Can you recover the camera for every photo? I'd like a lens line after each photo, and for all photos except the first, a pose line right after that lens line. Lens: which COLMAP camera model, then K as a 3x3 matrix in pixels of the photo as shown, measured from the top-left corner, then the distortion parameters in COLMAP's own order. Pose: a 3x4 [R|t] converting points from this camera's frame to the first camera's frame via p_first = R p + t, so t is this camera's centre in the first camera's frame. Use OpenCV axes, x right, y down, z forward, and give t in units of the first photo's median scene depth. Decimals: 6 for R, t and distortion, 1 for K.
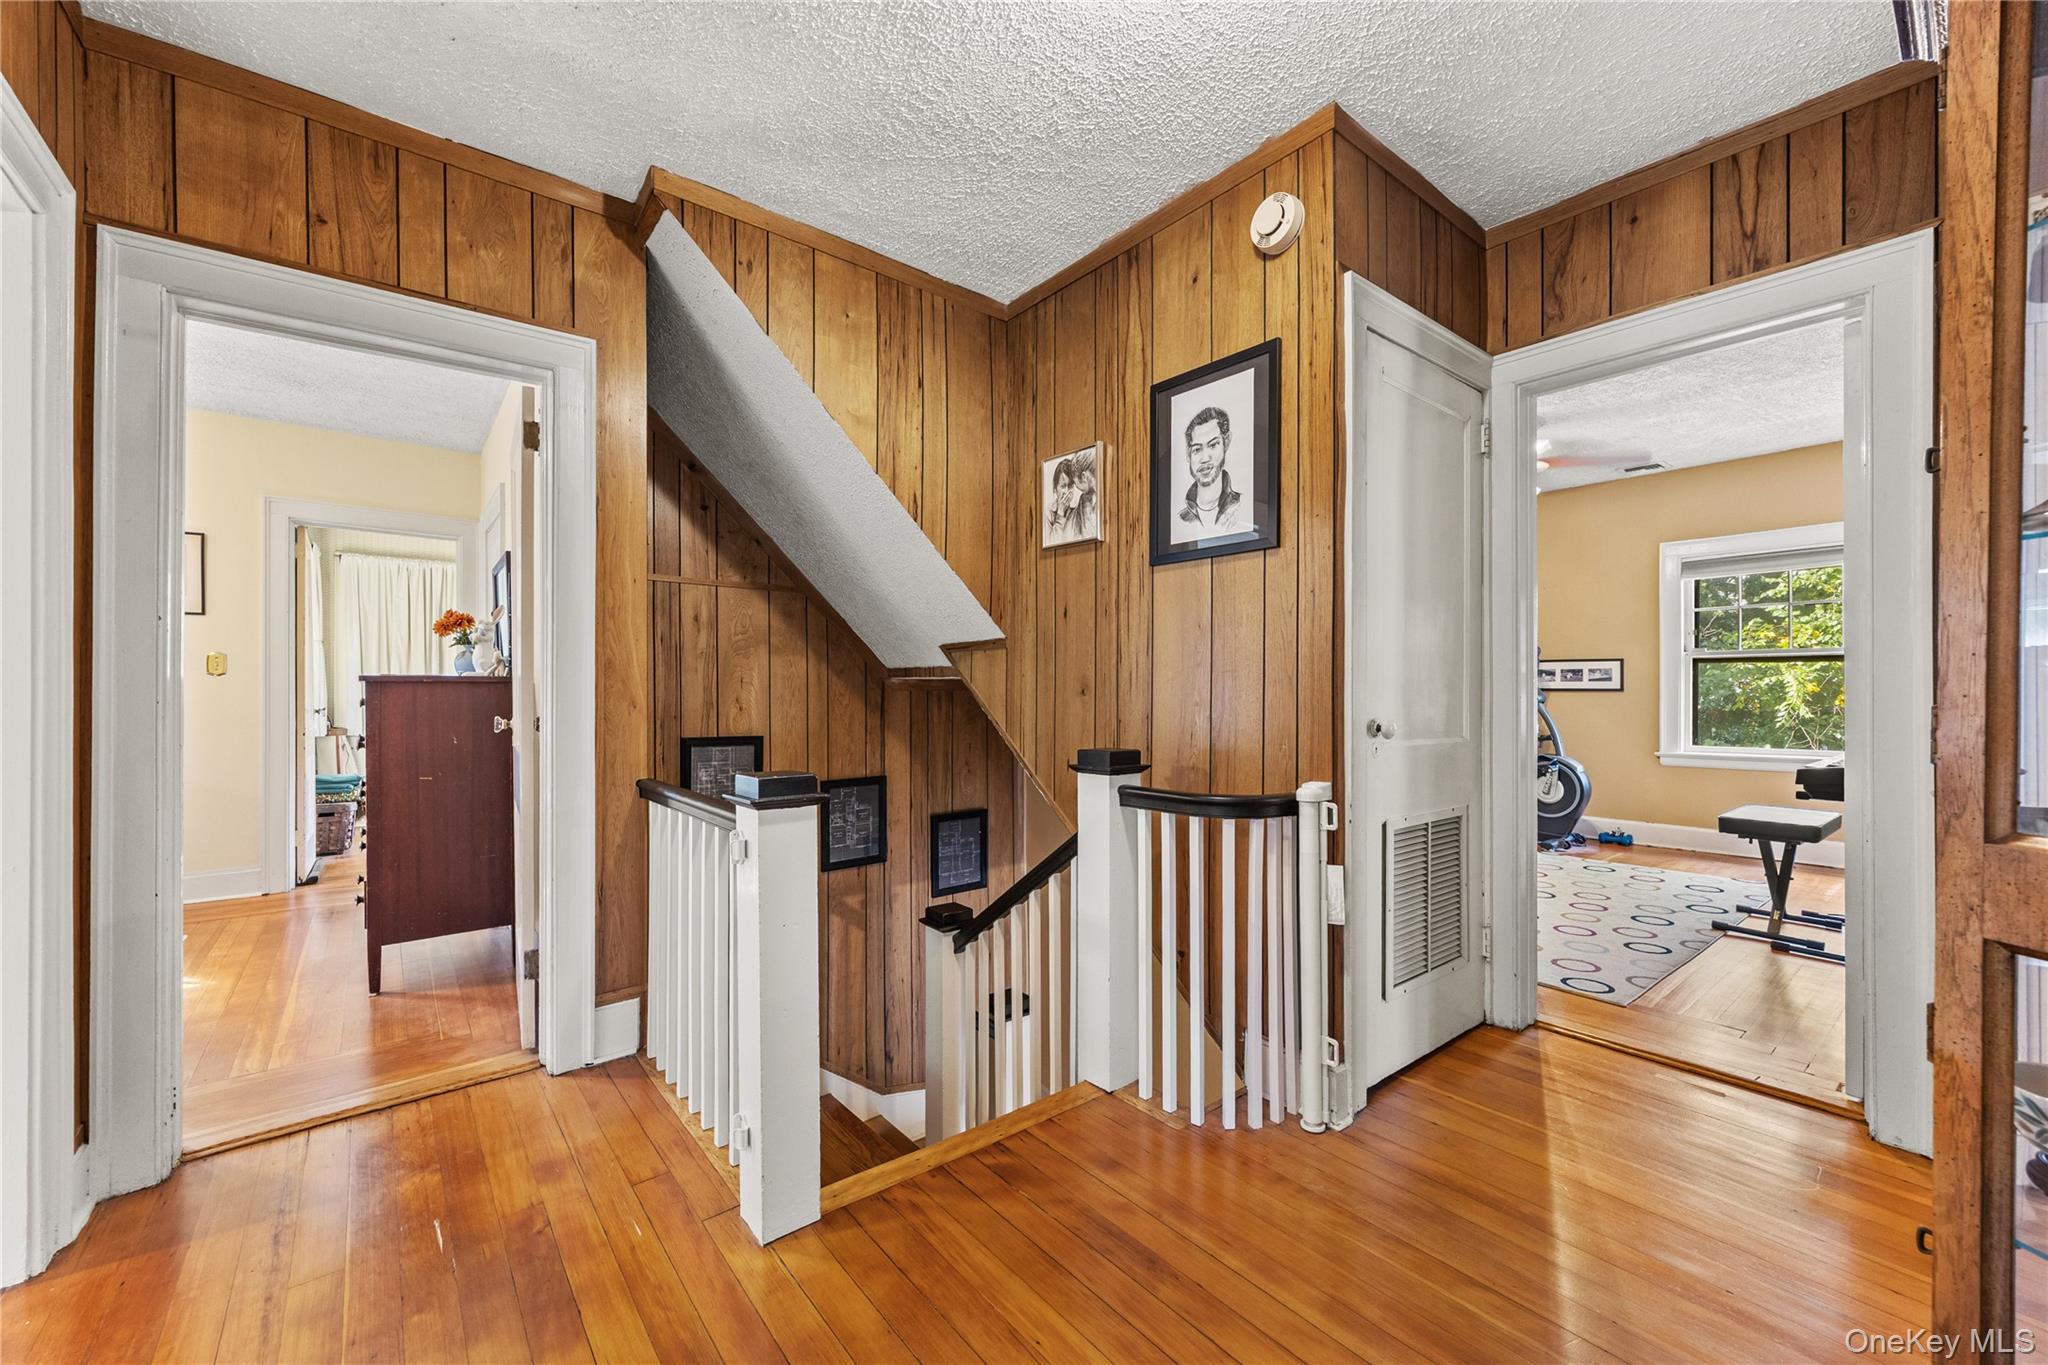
lens RADIAL K [[790.8, 0, 1034.7], [0, 790.8, 682.6], [0, 0, 1]] dist [-0.002195, 0.000269]
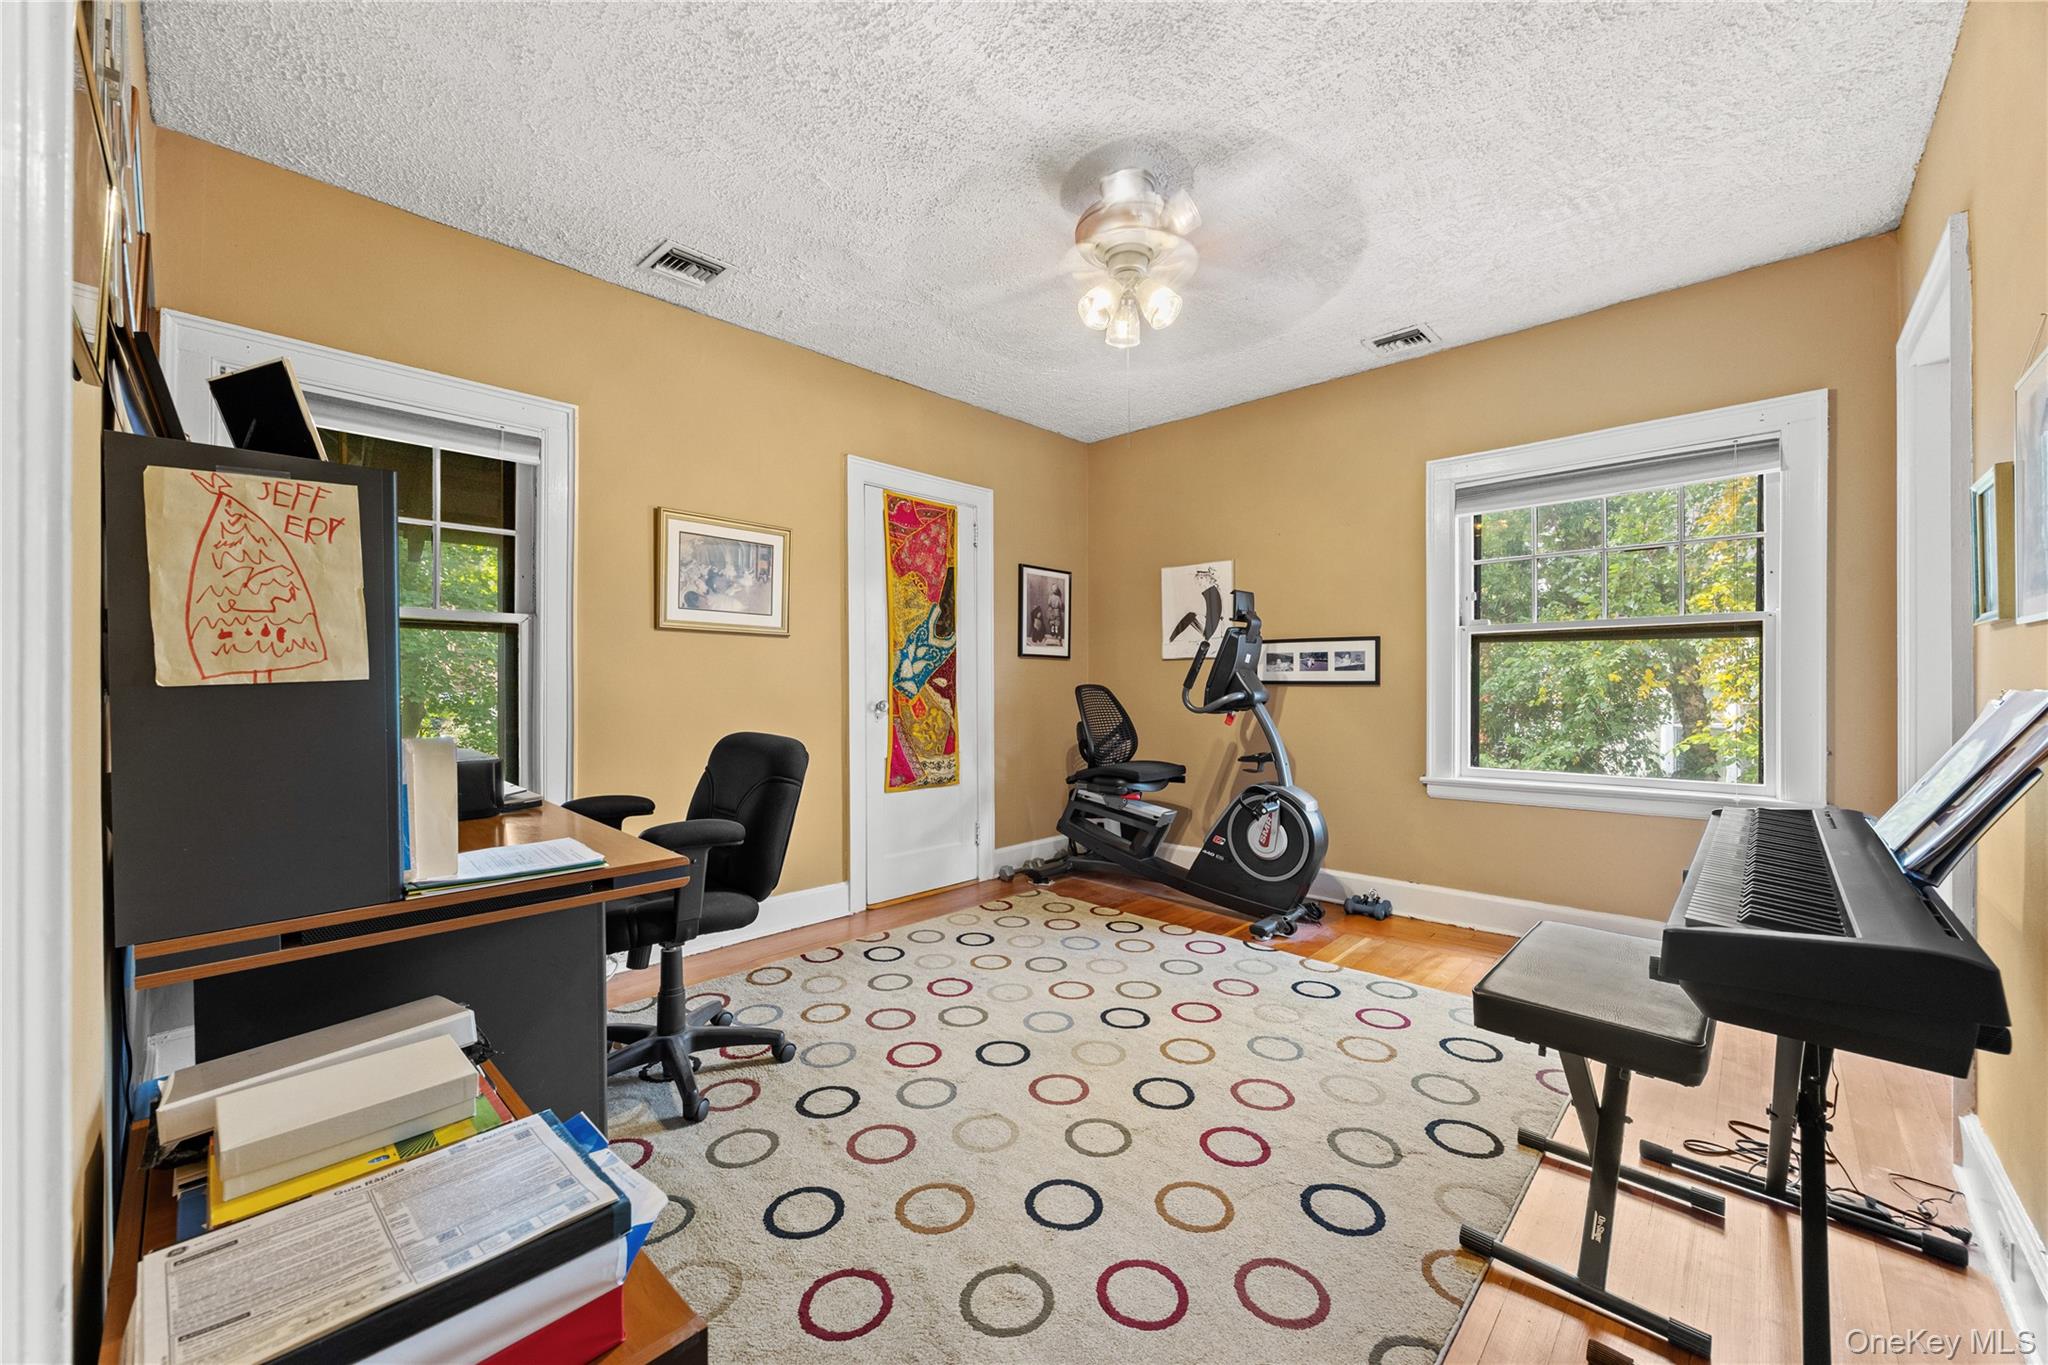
lens RADIAL K [[790.8, 0, 1006.6], [0, 790.8, 674.6], [0, 0, 1]] dist [-0.002195, 0.000269]
pose [[0.991559, -0.001653, 0.129642, 0.354394], [0.001489, 0.999998, 0.001359, 0.000590], [-0.129644, -0.001155, 0.991560, 0.386373]]
